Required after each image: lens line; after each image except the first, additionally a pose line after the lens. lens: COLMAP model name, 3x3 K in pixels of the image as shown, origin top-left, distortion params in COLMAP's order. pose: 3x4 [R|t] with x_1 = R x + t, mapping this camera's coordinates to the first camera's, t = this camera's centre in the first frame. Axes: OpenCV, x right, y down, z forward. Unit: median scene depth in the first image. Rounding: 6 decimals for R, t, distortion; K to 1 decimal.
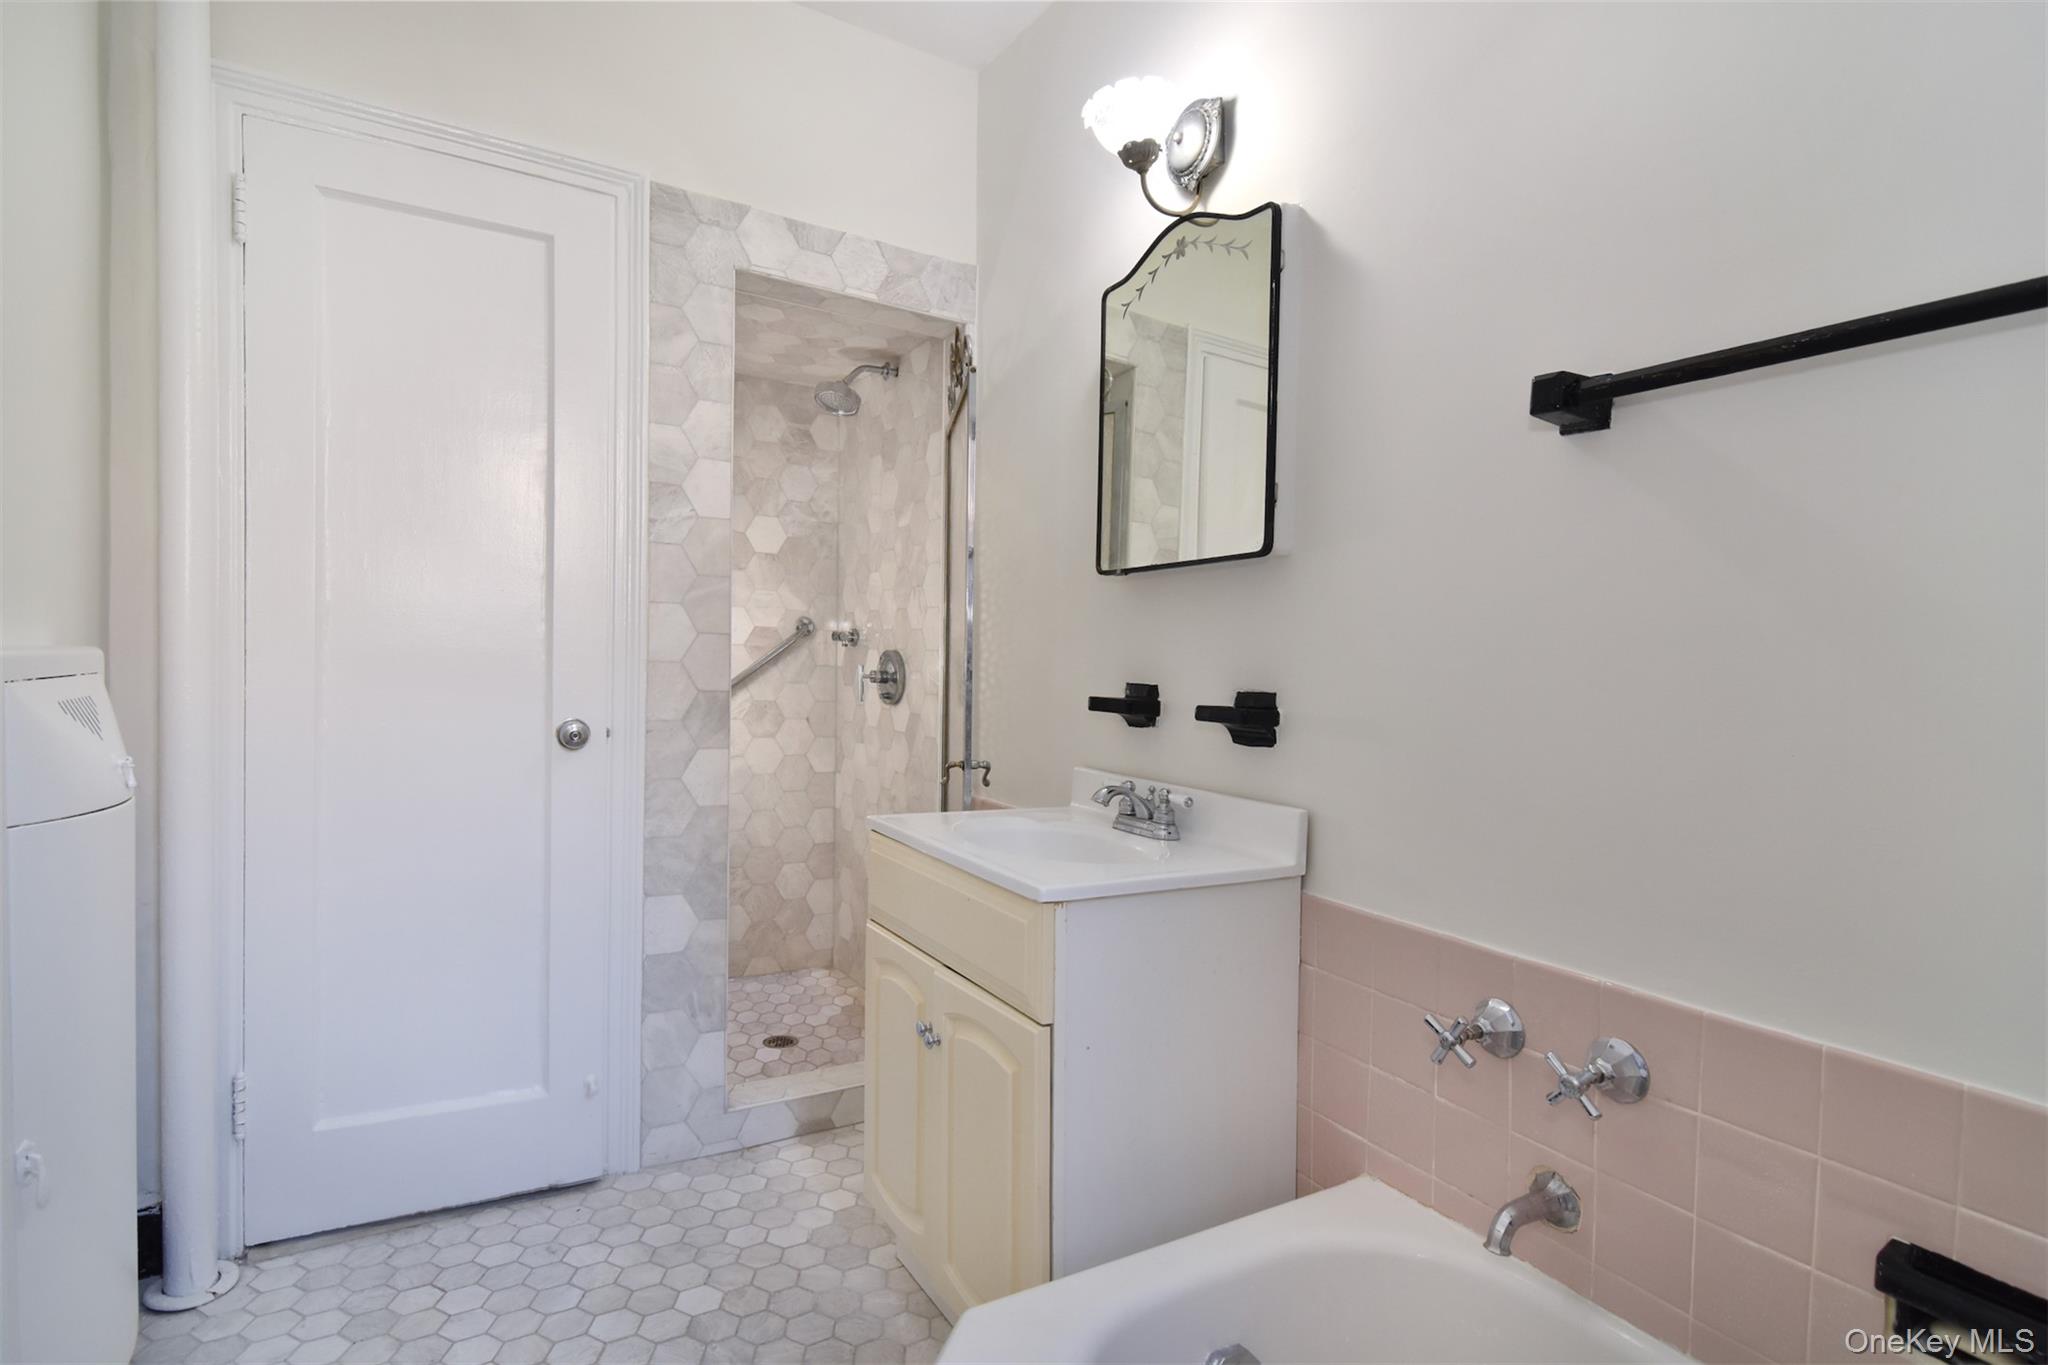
lens RADIAL K [[966.4, 0, 1024.1], [0, 966.4, 706.6], [0, 0, 1]] dist [-0.000072, 0.000029]
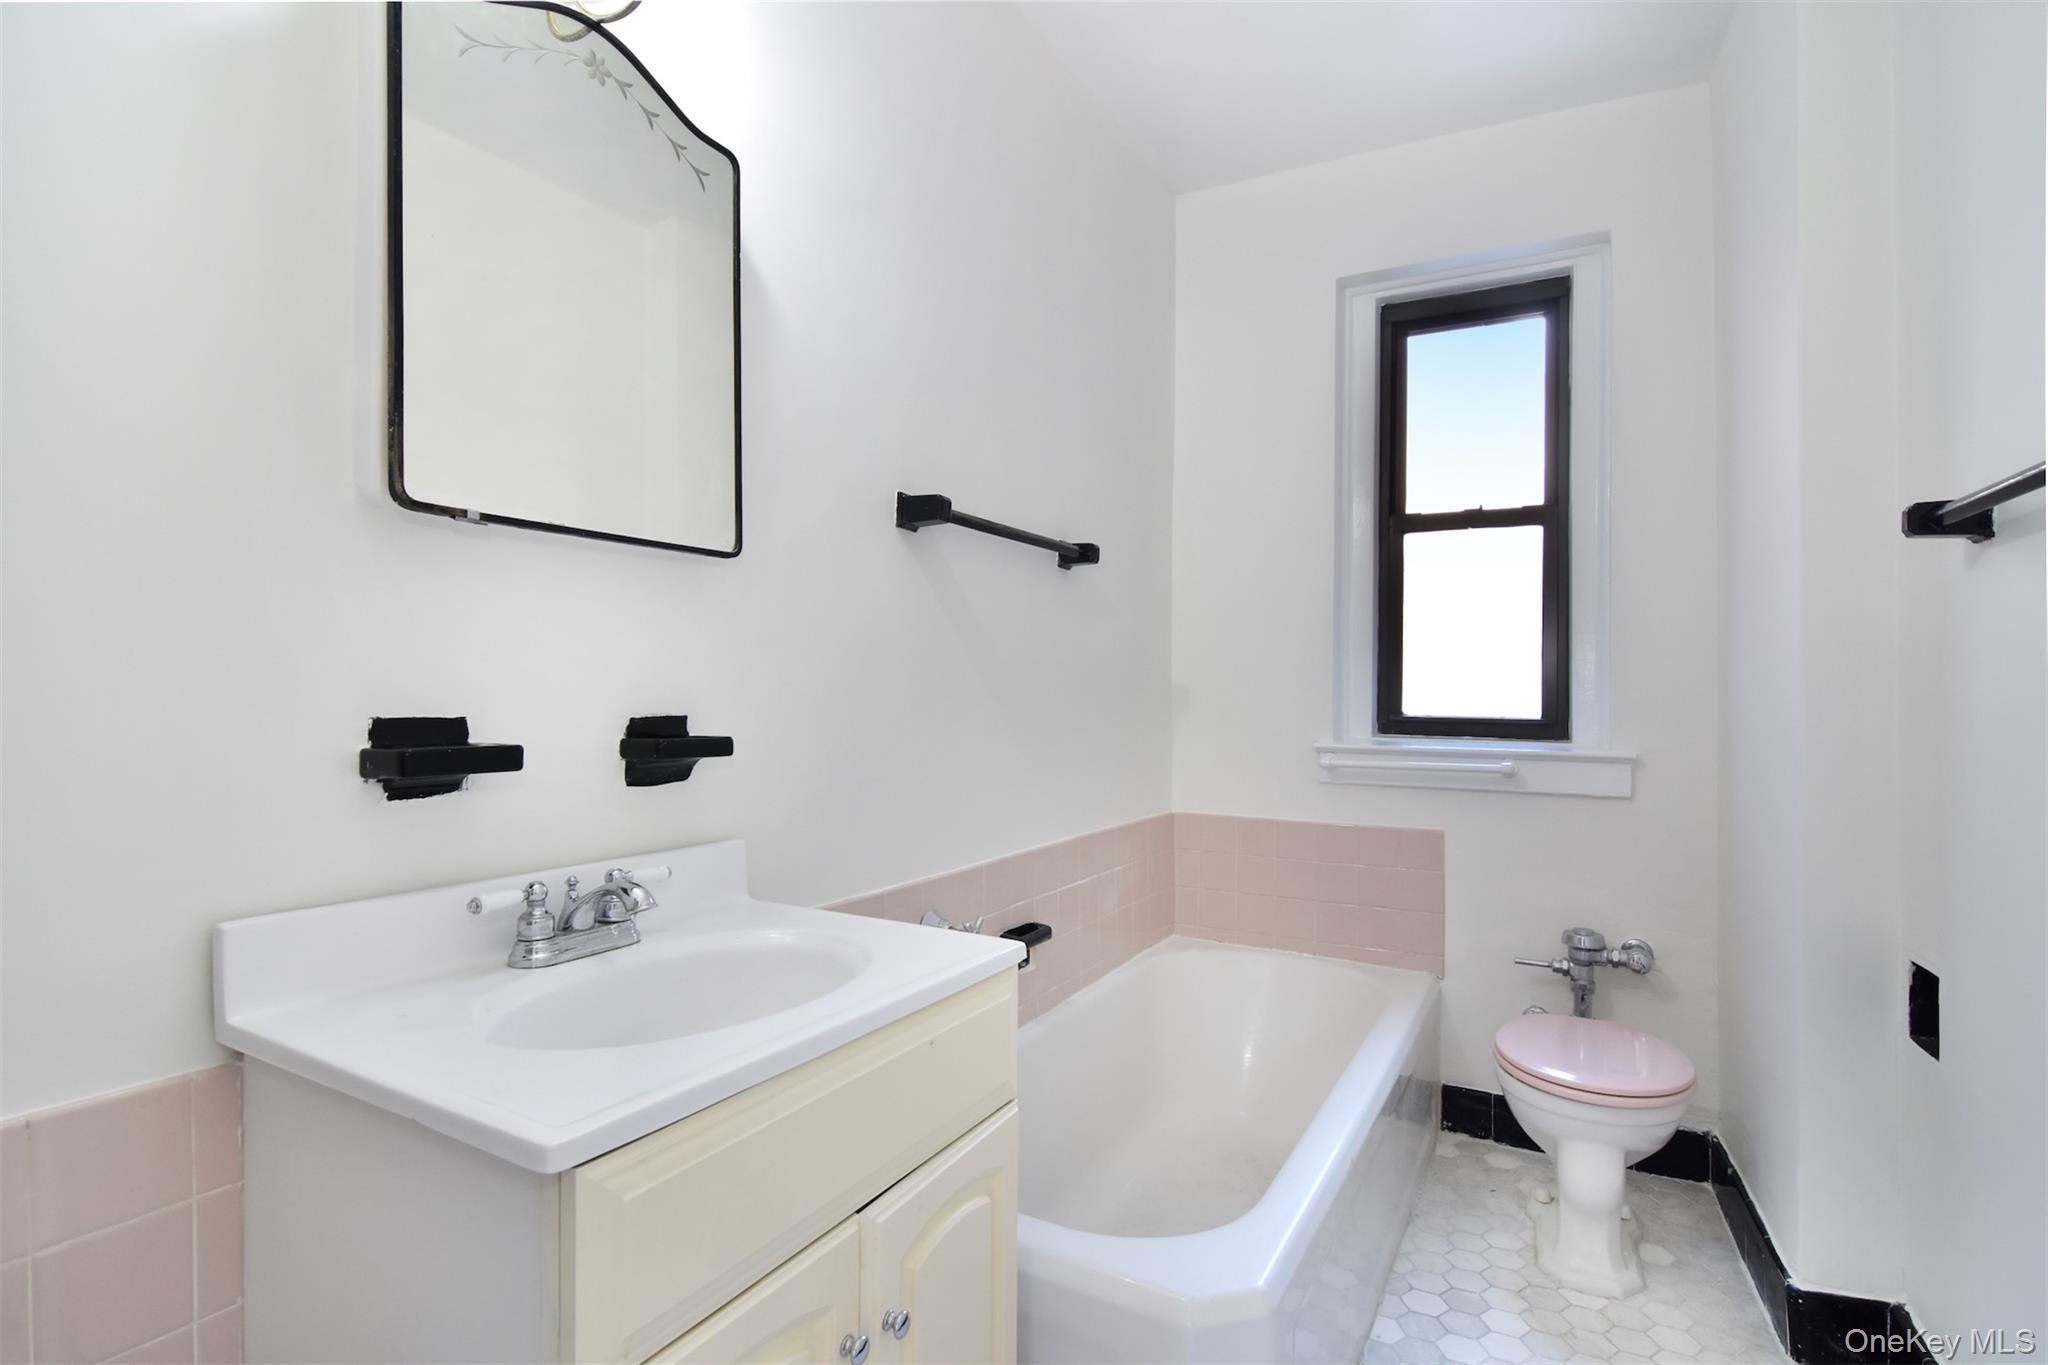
lens RADIAL K [[986.7, 0, 1024.0], [0, 986.7, 682.5], [0, 0, 1]] dist [-0.003310, -0.012606]
pose [[-0.502763, -0.025229, 0.864056, -0.578709], [0.010983, 0.999307, 0.035569, -0.065094], [-0.864354, 0.027373, -0.502138, 1.078516]]
